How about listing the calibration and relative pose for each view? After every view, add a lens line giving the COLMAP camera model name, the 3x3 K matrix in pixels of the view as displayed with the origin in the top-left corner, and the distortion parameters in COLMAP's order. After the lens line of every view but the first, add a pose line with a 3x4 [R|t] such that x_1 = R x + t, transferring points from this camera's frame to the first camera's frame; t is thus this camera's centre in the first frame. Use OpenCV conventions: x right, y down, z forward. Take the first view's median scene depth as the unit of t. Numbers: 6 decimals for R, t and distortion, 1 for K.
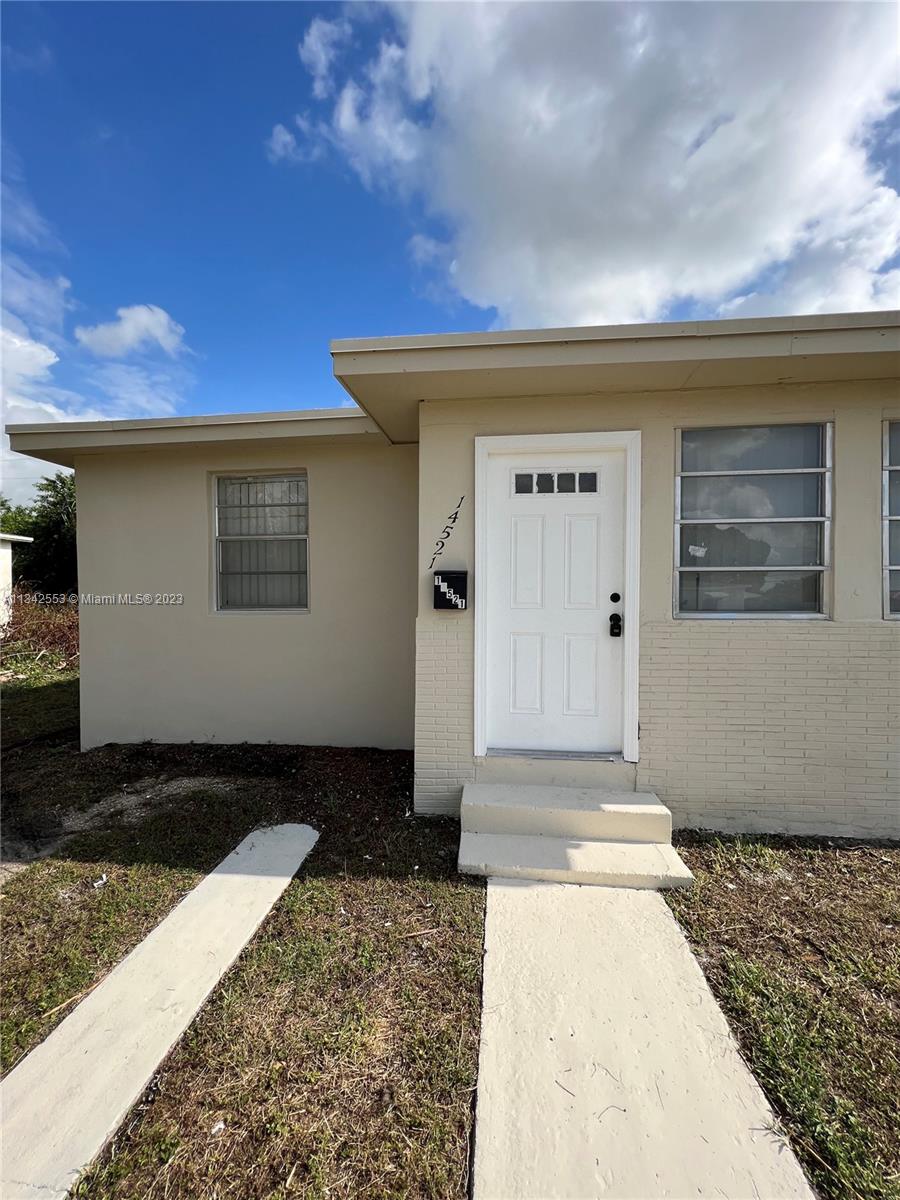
lens RADIAL K [[482.7, 0, 448.7], [0, 482.7, 602.5], [0, 0, 1]] dist [0.001053, 0.000462]
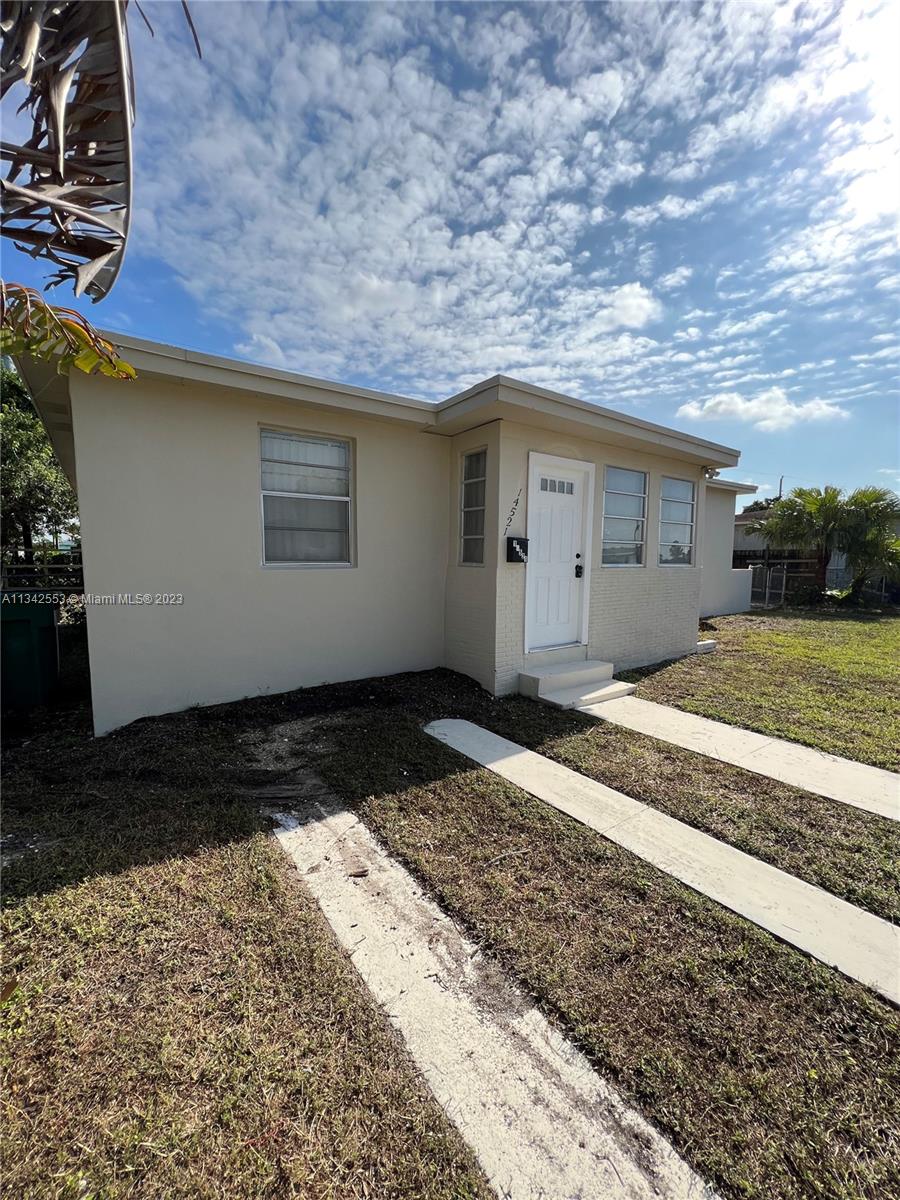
lens RADIAL K [[482.7, 0, 448.5], [0, 482.7, 599.2], [0, 0, 1]] dist [0.001053, 0.000462]
pose [[0.737563, -0.049945, 0.673429, -1.192547], [-0.003072, 0.997003, 0.077308, 0.013036], [-0.675271, -0.059088, 0.735199, 0.000982]]
